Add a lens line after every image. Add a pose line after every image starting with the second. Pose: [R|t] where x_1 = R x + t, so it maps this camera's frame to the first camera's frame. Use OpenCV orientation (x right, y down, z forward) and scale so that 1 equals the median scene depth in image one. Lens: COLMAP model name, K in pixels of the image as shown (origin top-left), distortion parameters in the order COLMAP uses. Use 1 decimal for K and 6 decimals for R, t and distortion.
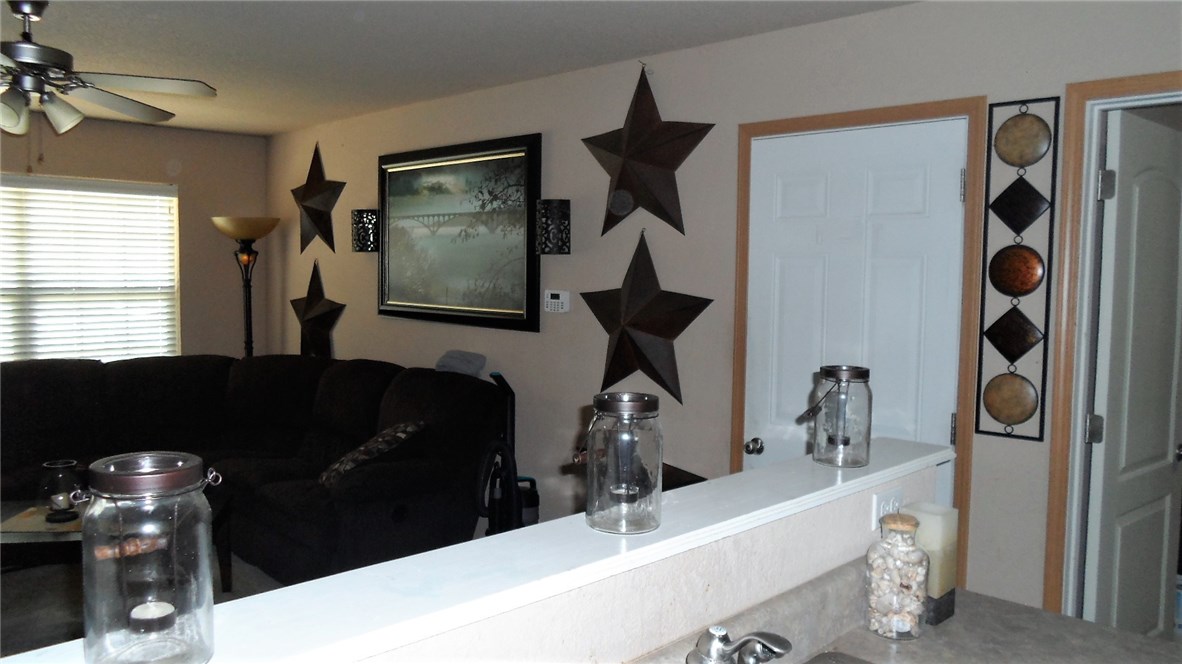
lens RADIAL K [[889.2, 0, 591.0], [0, 889.2, 332.0], [0, 0, 1]] dist [-0.120247, 0.140180]
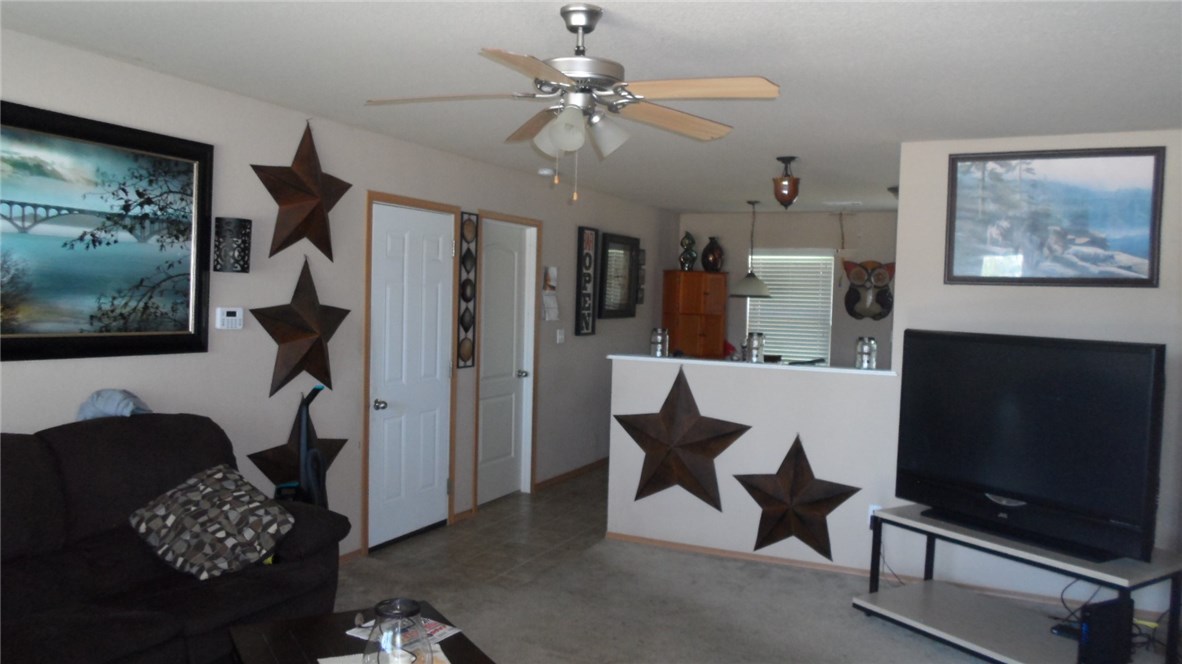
lens RADIAL K [[889.2, 0, 591.0], [0, 889.2, 332.0], [0, 0, 1]] dist [-0.120247, 0.140180]
pose [[-0.327993, -0.062490, 0.942611, -1.062683], [0.029164, 0.996664, 0.076222, -0.079616], [-0.944230, 0.052490, -0.325077, 0.896516]]
